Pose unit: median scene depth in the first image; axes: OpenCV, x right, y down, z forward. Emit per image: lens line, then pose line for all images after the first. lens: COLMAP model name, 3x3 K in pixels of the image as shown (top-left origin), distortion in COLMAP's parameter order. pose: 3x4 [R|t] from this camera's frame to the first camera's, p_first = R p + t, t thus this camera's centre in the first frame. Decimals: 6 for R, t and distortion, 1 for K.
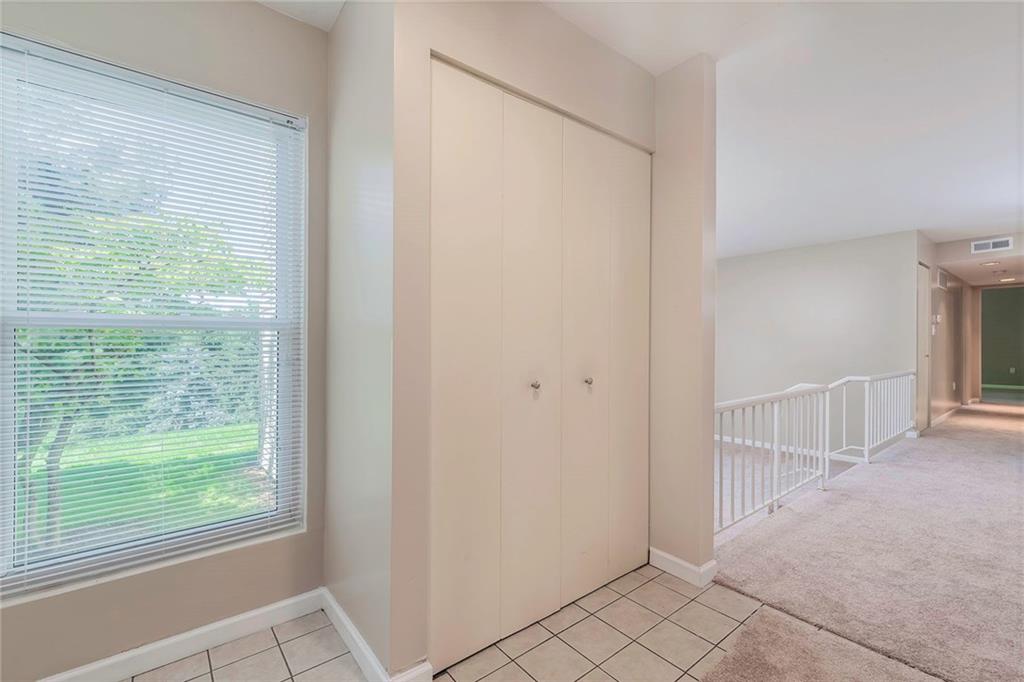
lens RADIAL K [[443.1, 0, 516.4], [0, 443.1, 342.5], [0, 0, 1]] dist [0.001397, -0.000494]
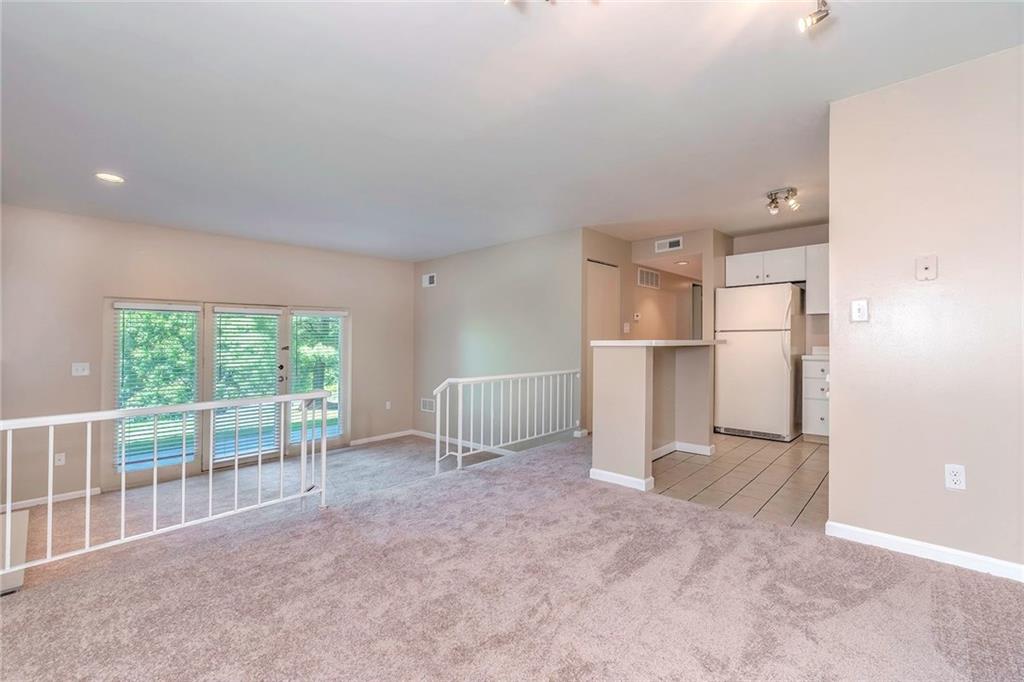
lens RADIAL K [[443.1, 0, 492.5], [0, 443.1, 326.9], [0, 0, 1]] dist [0.001397, -0.000494]
pose [[0.991566, 0.006485, 0.129440, 0.547846], [-0.003818, 0.999776, -0.020838, -0.008097], [-0.129546, 0.020168, 0.991368, 0.049585]]
